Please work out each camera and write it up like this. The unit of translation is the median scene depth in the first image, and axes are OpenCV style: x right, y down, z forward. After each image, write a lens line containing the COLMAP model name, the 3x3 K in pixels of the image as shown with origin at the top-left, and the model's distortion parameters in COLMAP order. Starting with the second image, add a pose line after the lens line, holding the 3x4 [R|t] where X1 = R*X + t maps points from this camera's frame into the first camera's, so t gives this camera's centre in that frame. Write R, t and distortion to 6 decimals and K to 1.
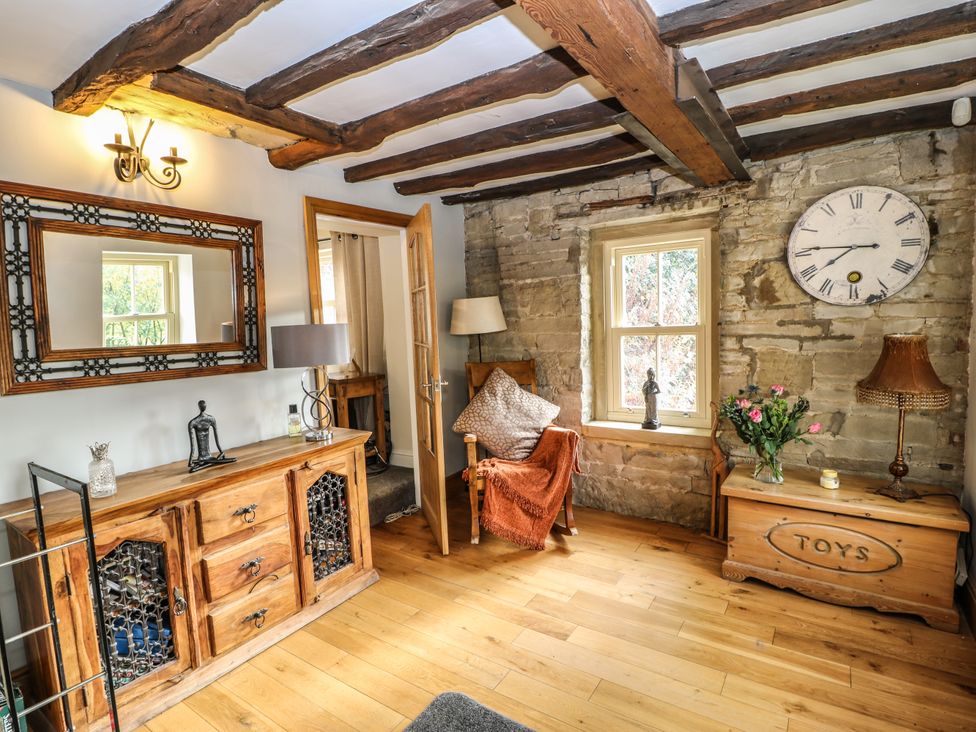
lens RADIAL K [[530.8, 0, 488.0], [0, 530.8, 366.0], [0, 0, 1]] dist [0.008306, -0.017872]
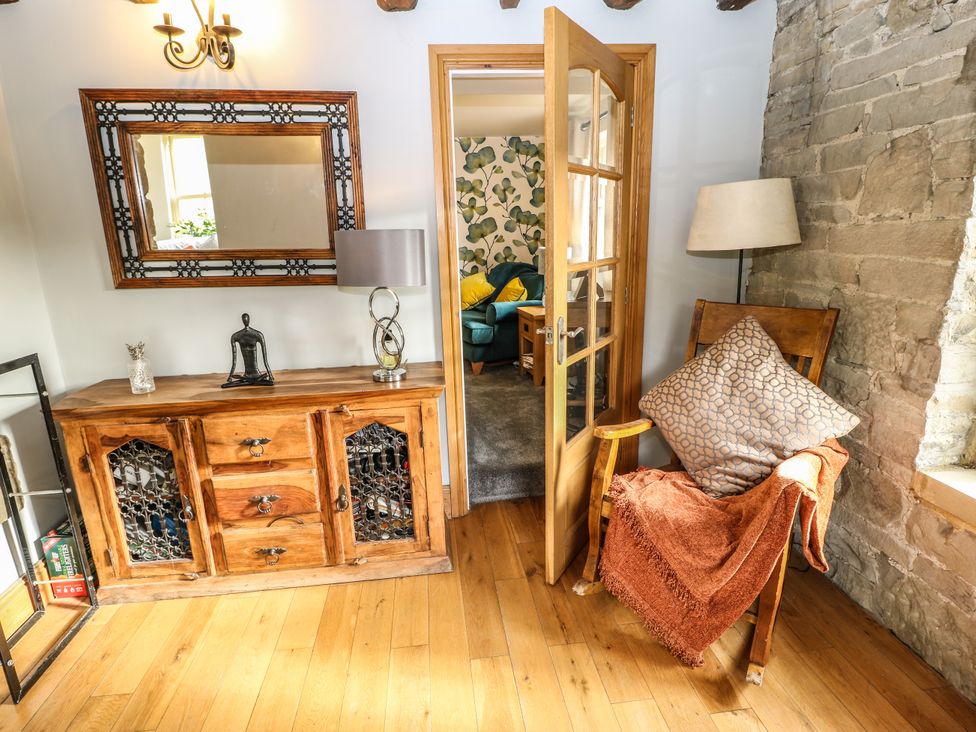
lens RADIAL K [[530.8, 0, 488.0], [0, 530.8, 366.0], [0, 0, 1]] dist [0.008306, -0.017872]
pose [[0.639658, 0.211939, -0.738864, 0.386872], [-0.071610, 0.973487, 0.217244, -0.069112], [0.765317, -0.086052, 0.637875, 0.661958]]
